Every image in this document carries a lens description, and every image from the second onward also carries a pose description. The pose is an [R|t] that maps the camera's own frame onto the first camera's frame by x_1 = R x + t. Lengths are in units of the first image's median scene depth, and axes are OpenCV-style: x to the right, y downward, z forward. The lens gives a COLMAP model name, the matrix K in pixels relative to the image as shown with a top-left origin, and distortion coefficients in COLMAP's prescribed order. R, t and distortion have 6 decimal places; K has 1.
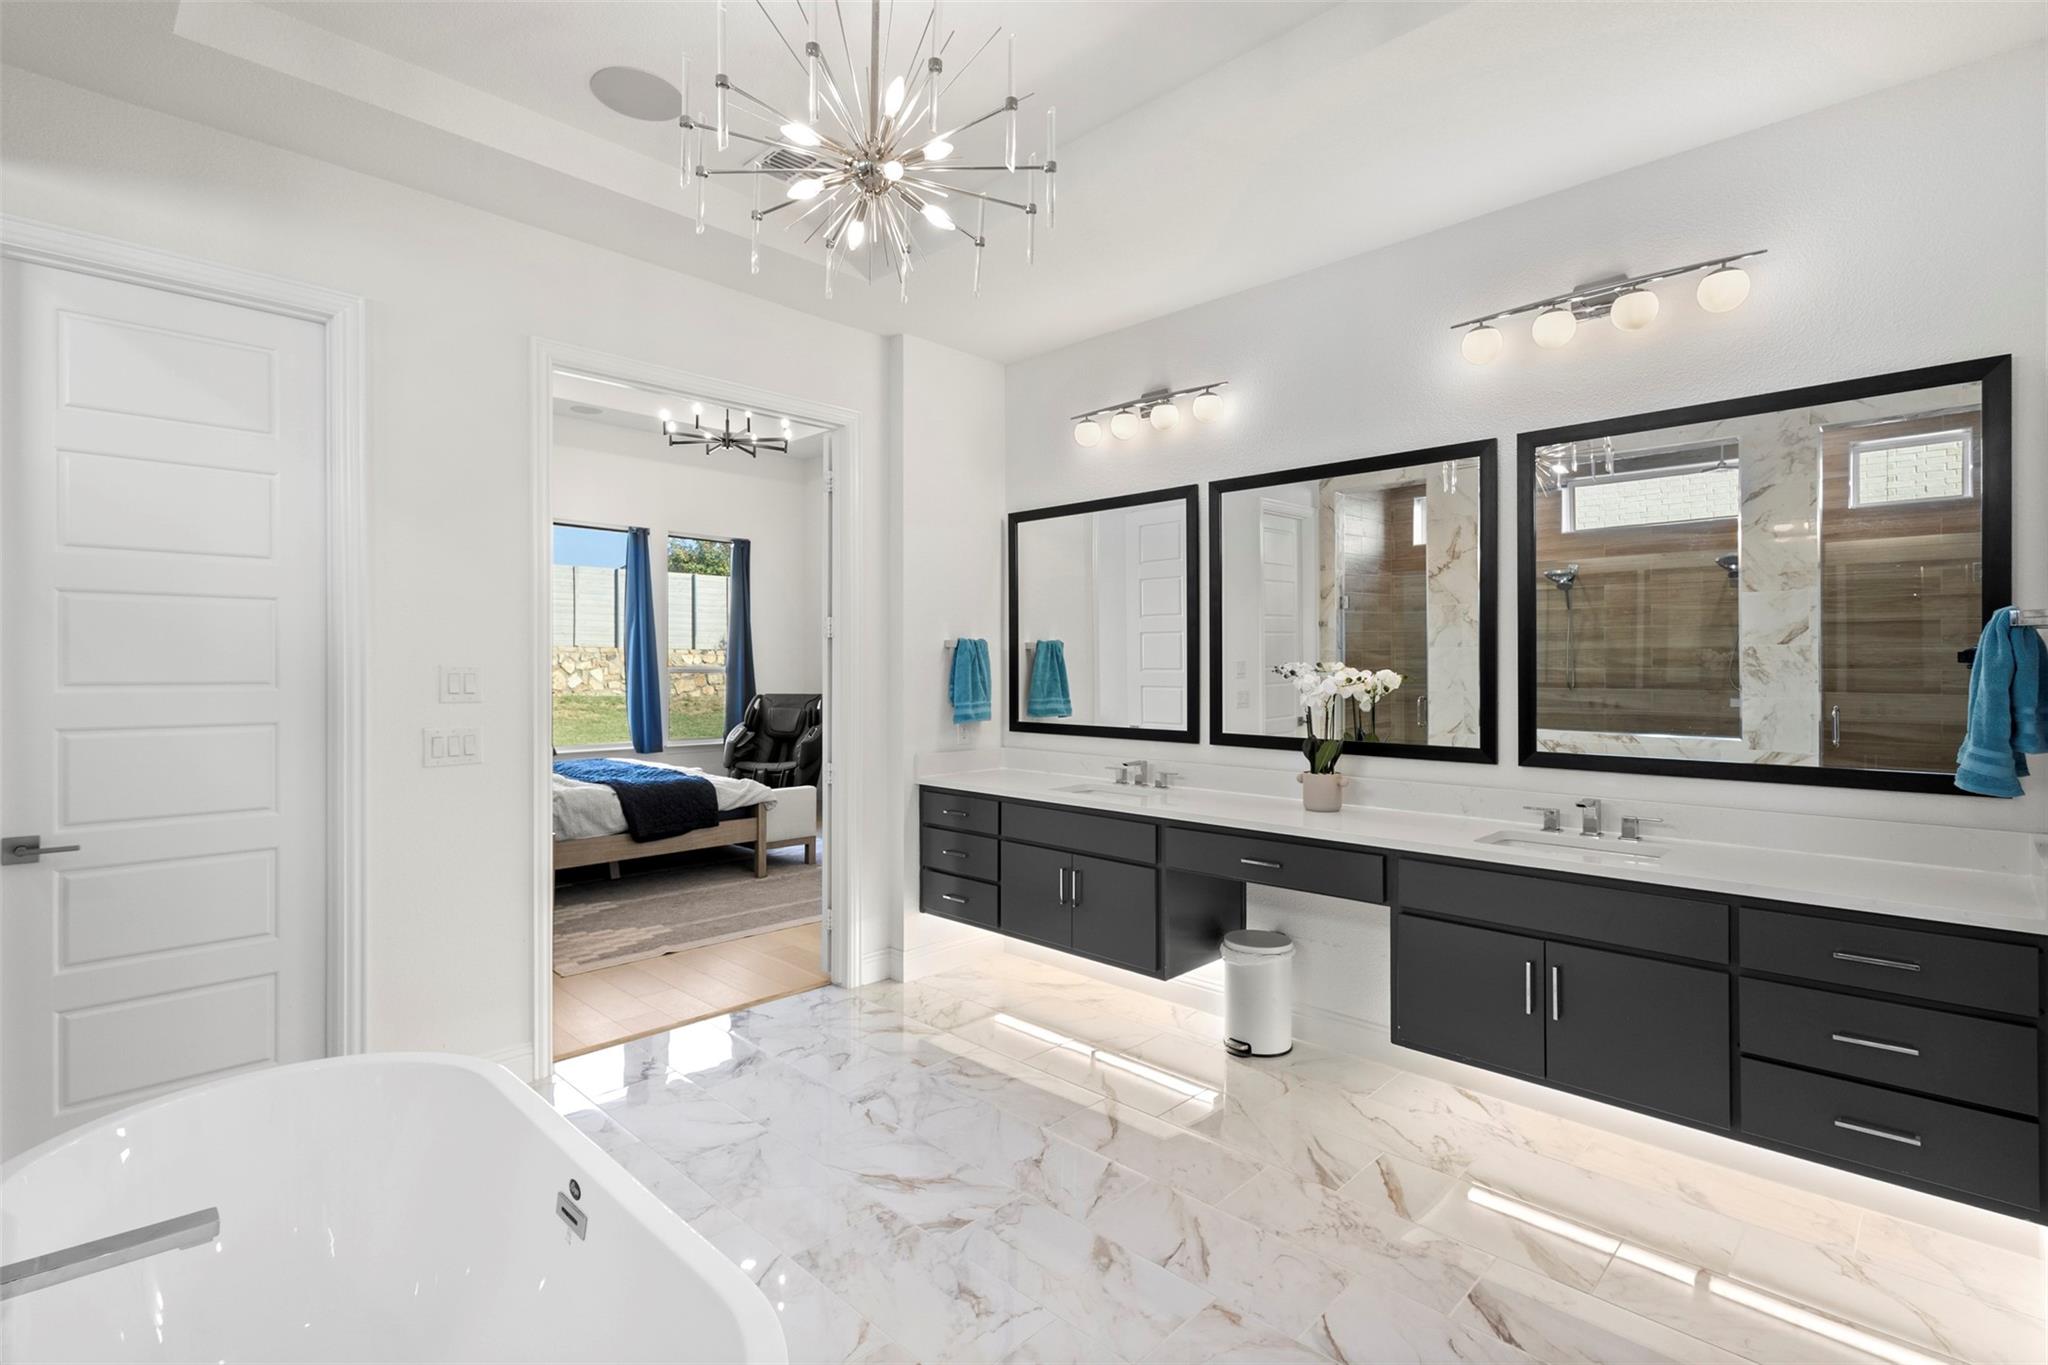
lens RADIAL K [[949.4, 0, 1015.1], [0, 949.4, 683.4], [0, 0, 1]] dist [0.008450, -0.000448]
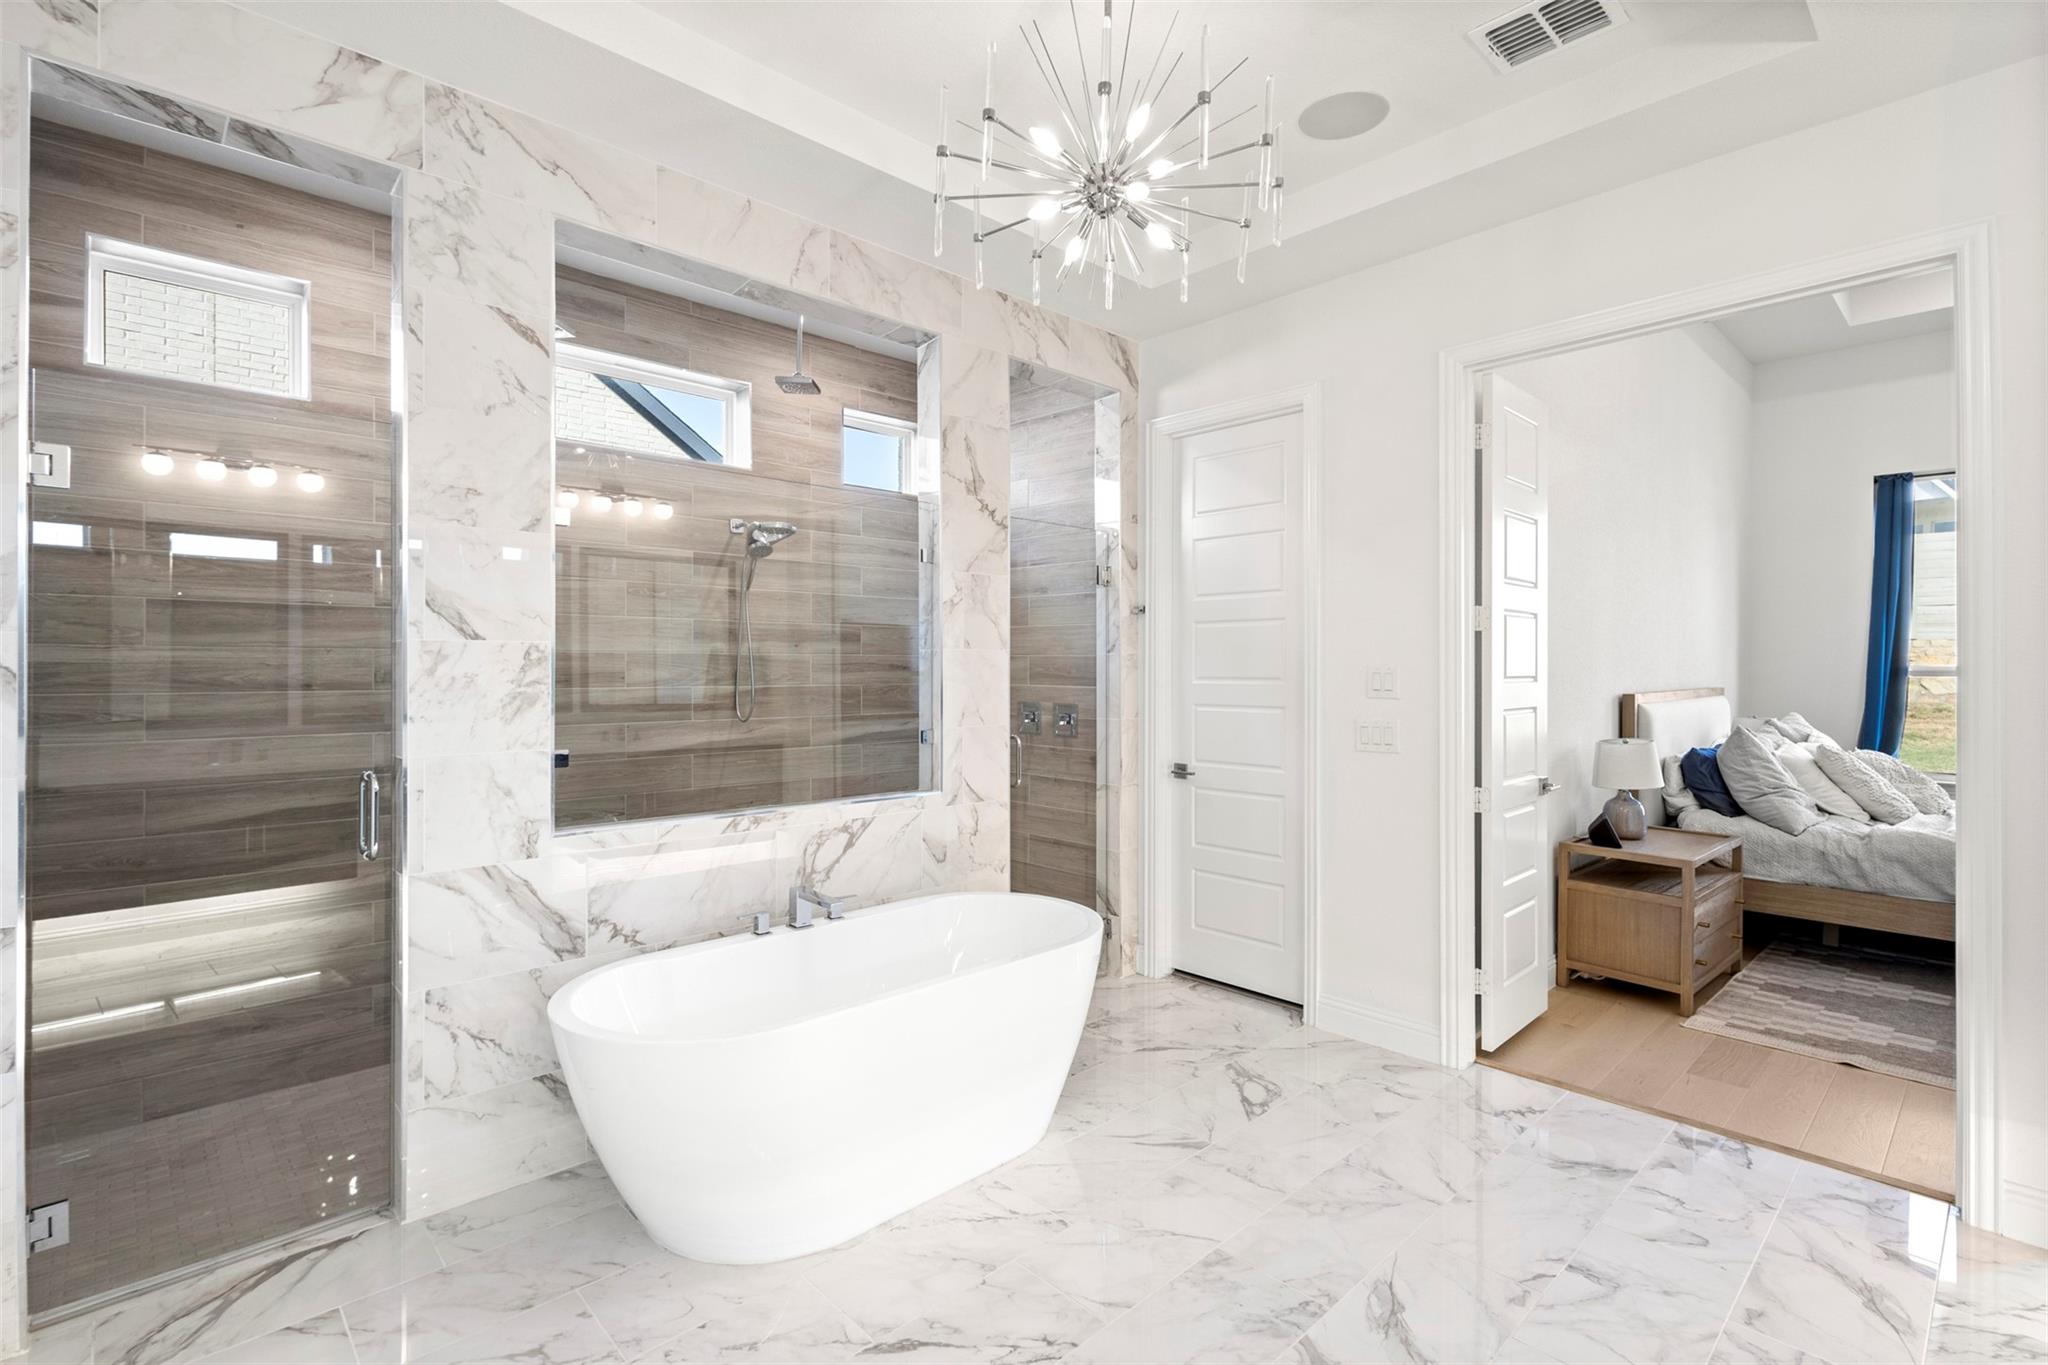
lens RADIAL K [[949.4, 0, 1020.6], [0, 949.4, 682.4], [0, 0, 1]] dist [0.008450, -0.000448]
pose [[-0.029360, 0.015735, -0.999445, 0.439719], [-0.016574, 0.999731, 0.016227, -0.008687], [0.999431, 0.017042, -0.029091, 0.456870]]
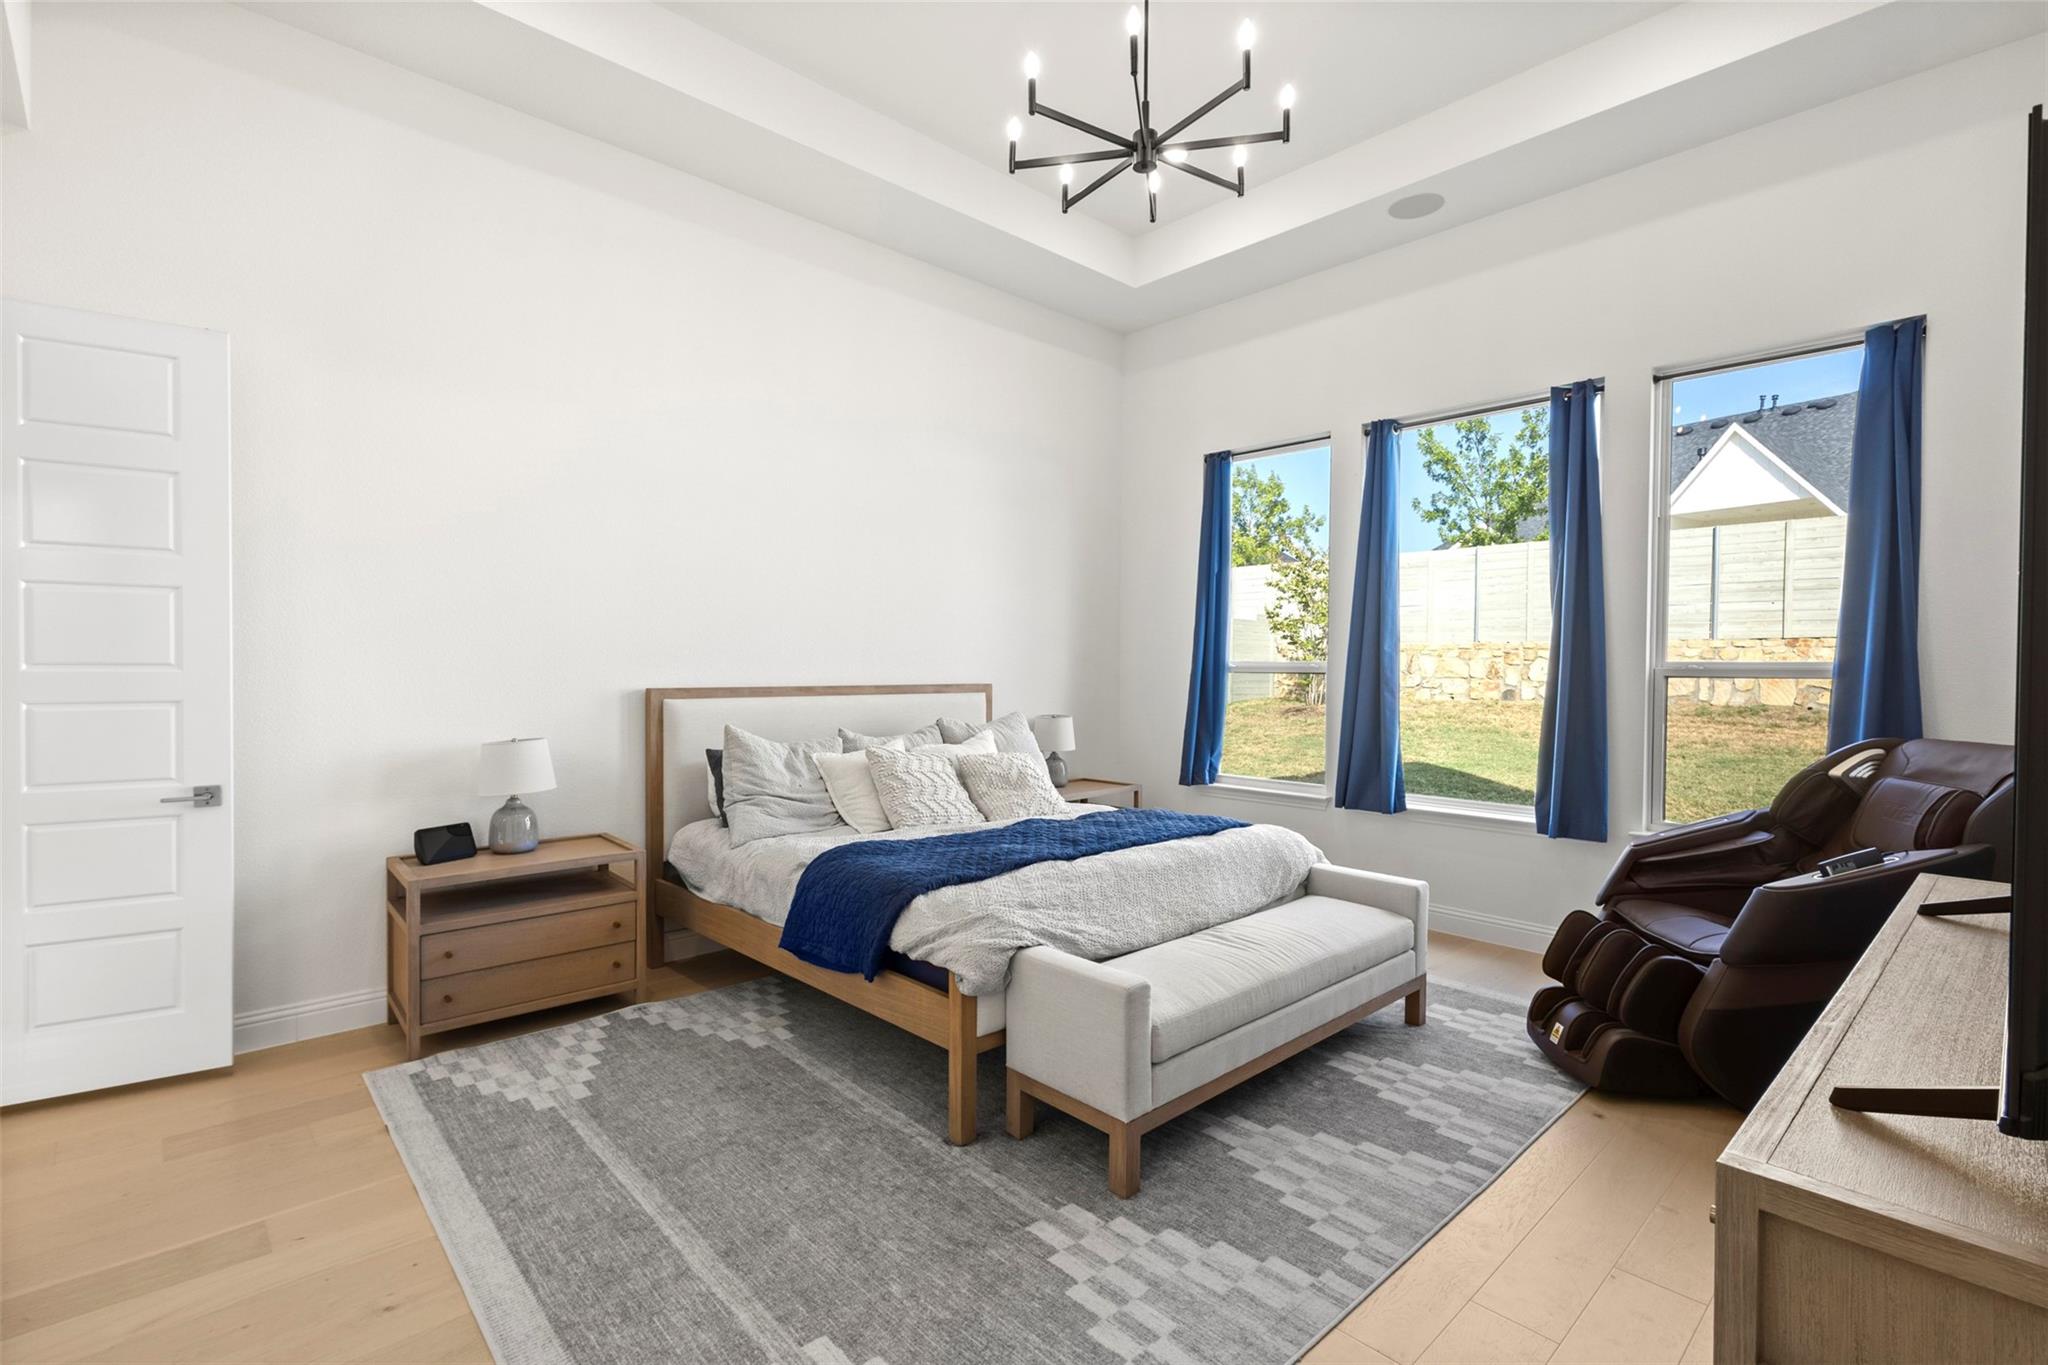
lens RADIAL K [[949.4, 0, 1022.4], [0, 949.4, 674.9], [0, 0, 1]] dist [0.008450, -0.000448]
pose [[-0.036801, 0.007367, -0.999295, 0.257488], [-0.023788, 0.999683, 0.008246, -0.018313], [0.999039, 0.024074, -0.036614, 1.664135]]
